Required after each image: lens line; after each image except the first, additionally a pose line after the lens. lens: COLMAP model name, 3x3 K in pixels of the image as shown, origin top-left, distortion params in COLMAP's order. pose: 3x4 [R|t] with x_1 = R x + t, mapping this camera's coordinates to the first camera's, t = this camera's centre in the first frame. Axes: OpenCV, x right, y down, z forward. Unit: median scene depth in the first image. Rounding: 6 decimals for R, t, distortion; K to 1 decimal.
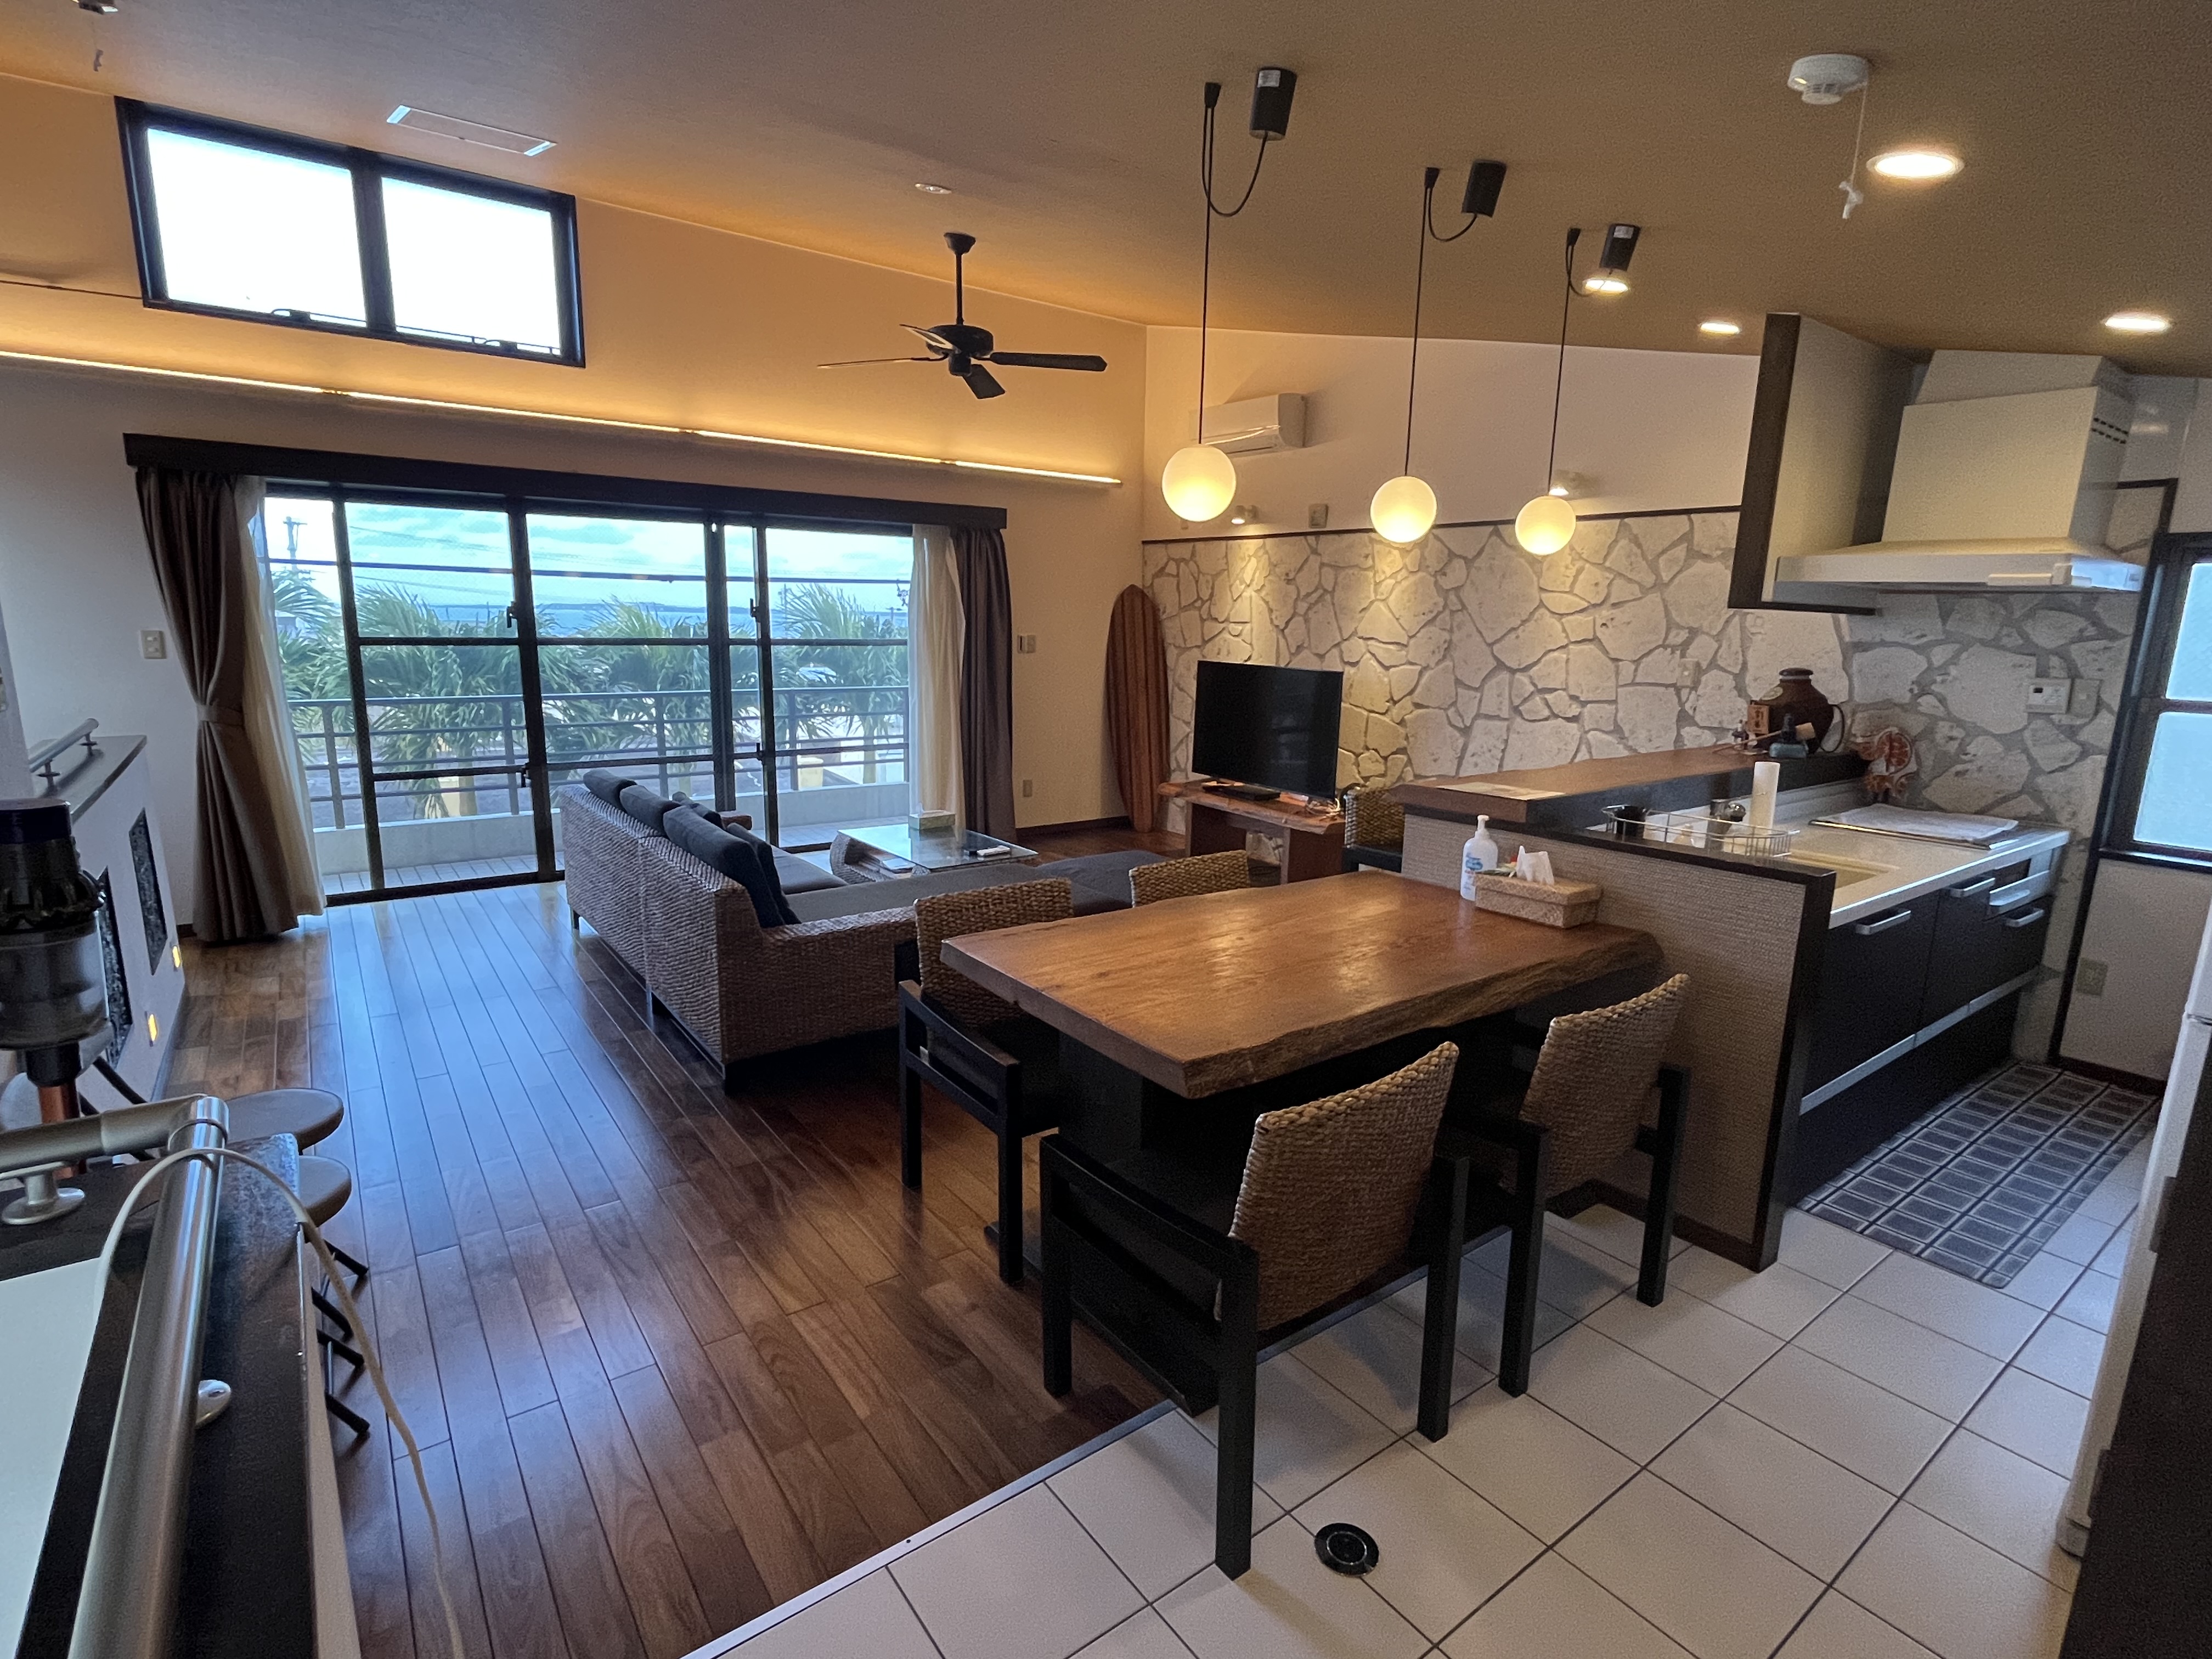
lens RADIAL K [[1088.6, 0, 1102.2], [0, 1088.6, 832.6], [0, 0, 1]] dist [-0.007144, 0.000354]
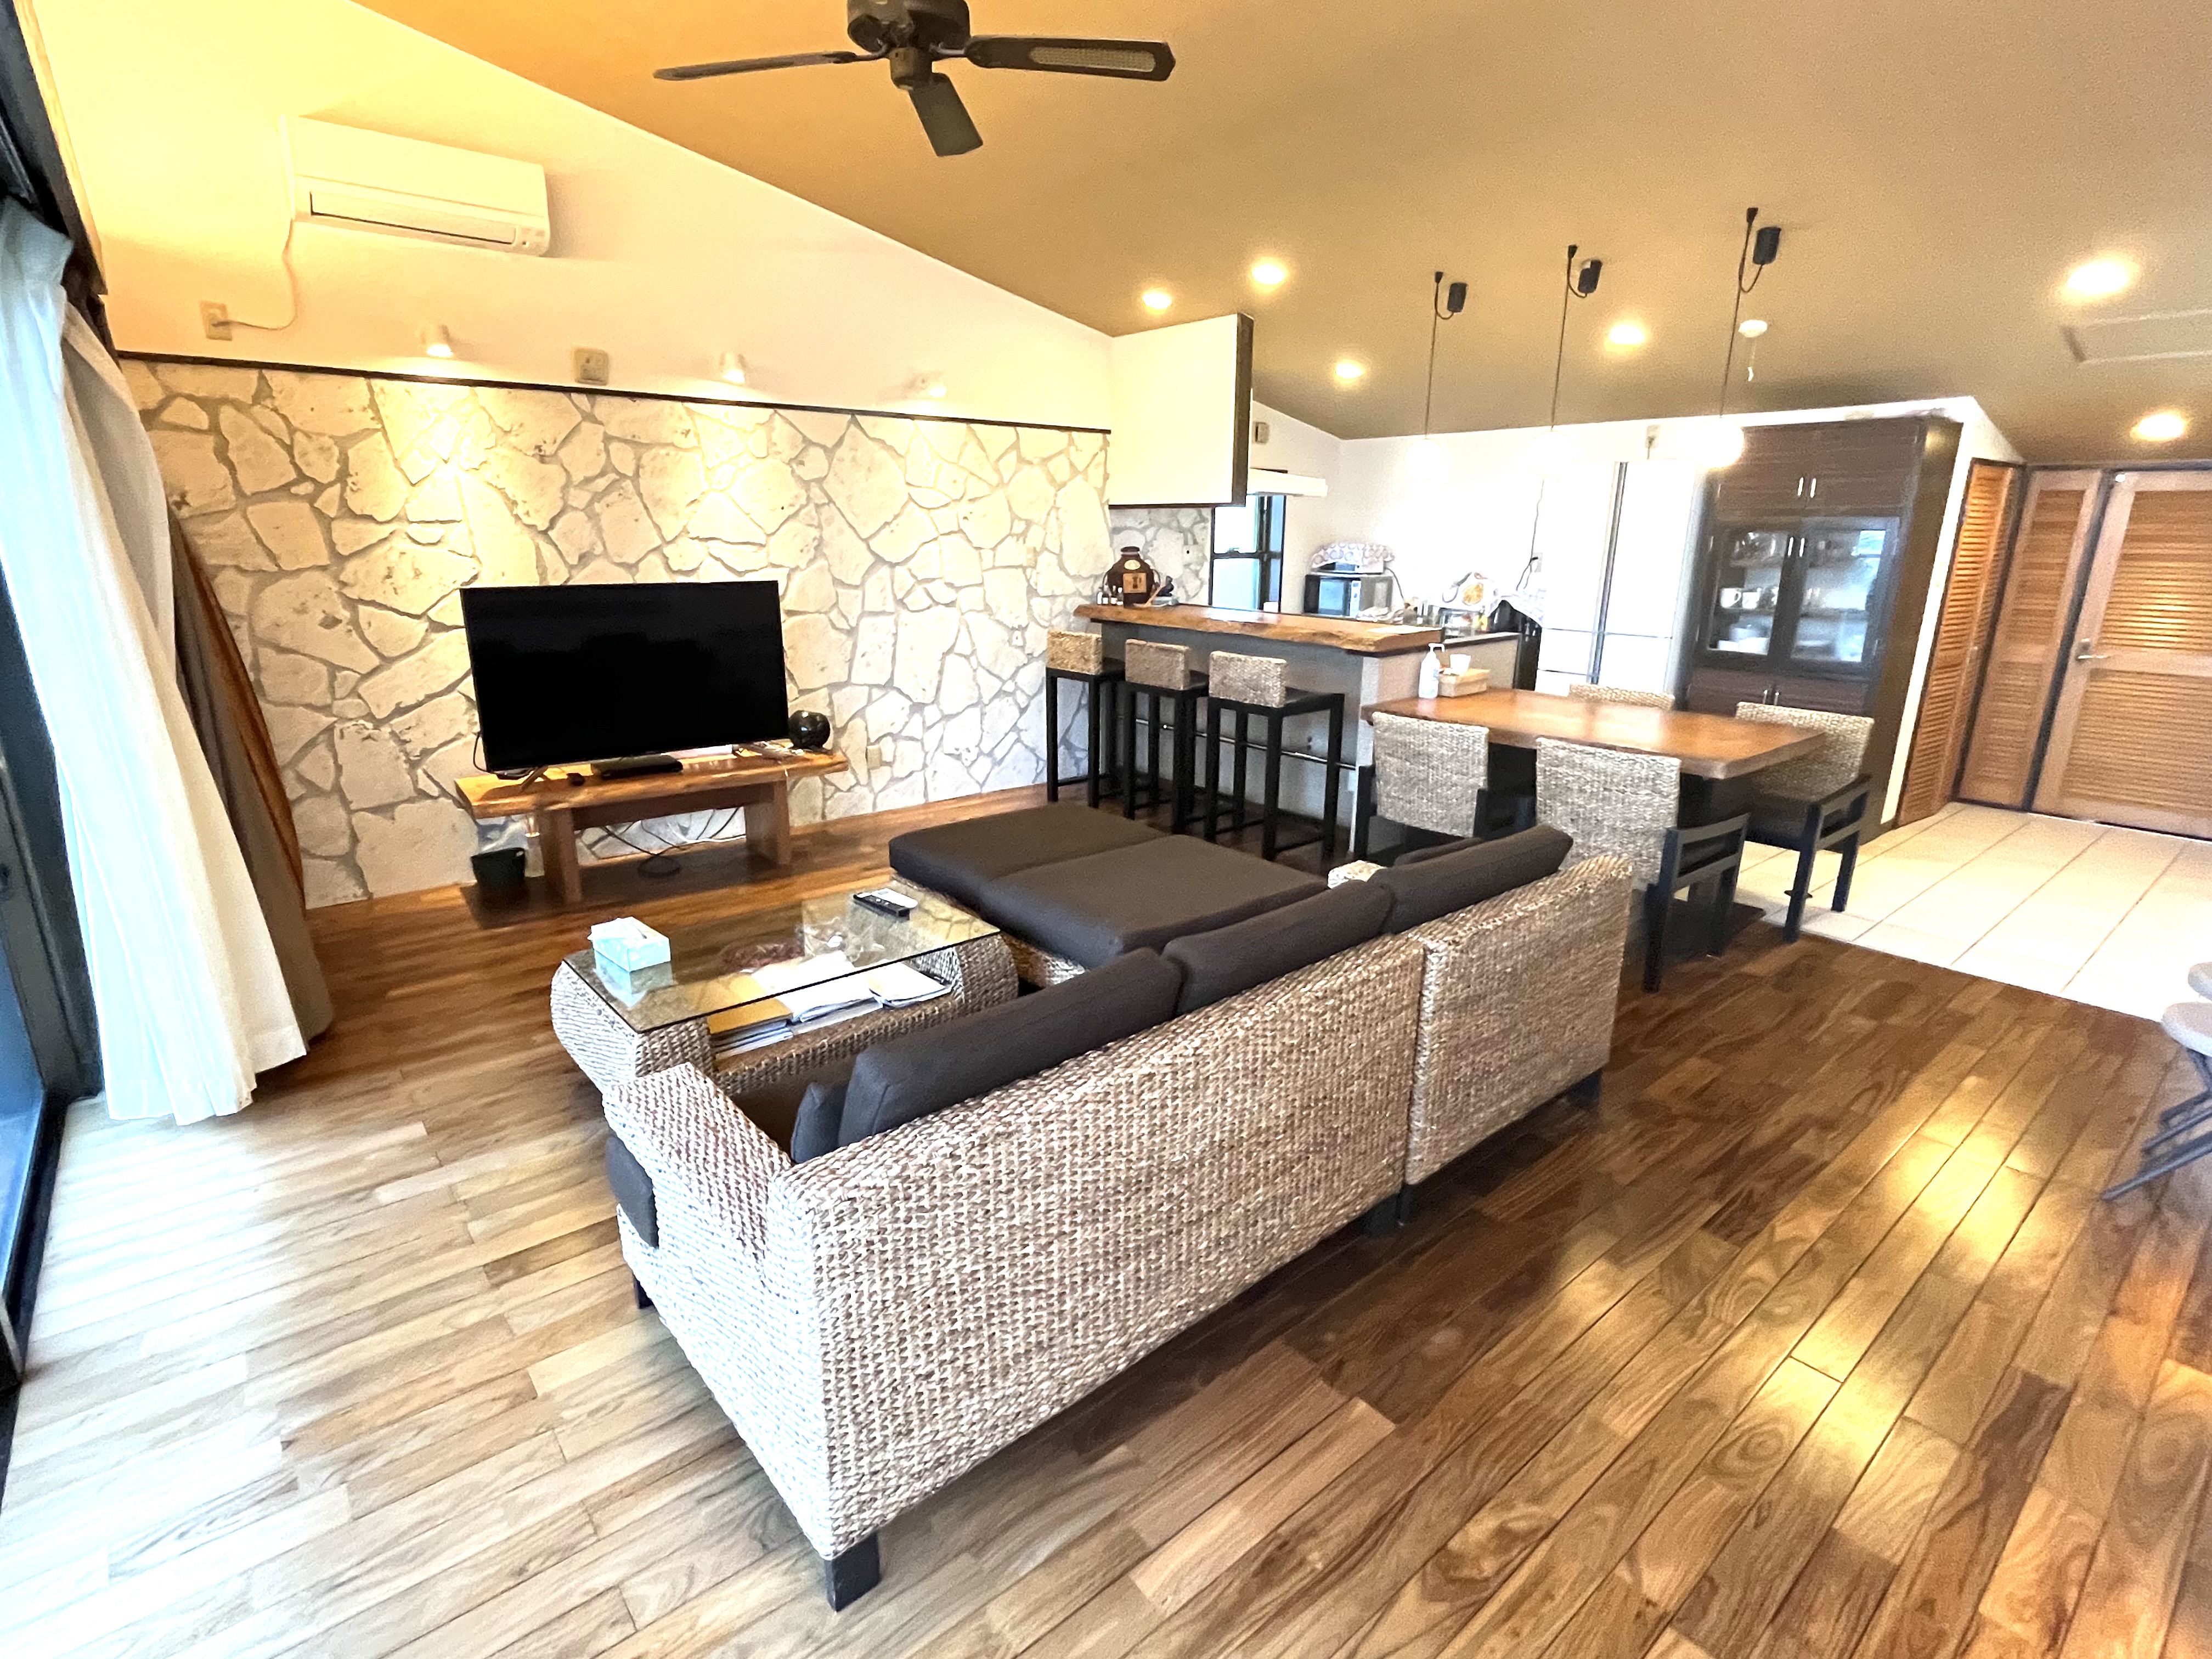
lens RADIAL K [[1088.6, 0, 1109.8], [0, 1088.6, 831.3], [0, 0, 1]] dist [-0.007144, 0.000354]
pose [[-0.066176, -0.291864, 0.954168, -0.887627], [0.186855, 0.935722, 0.299181, -0.235814], [-0.980156, 0.198089, -0.007386, 1.107134]]
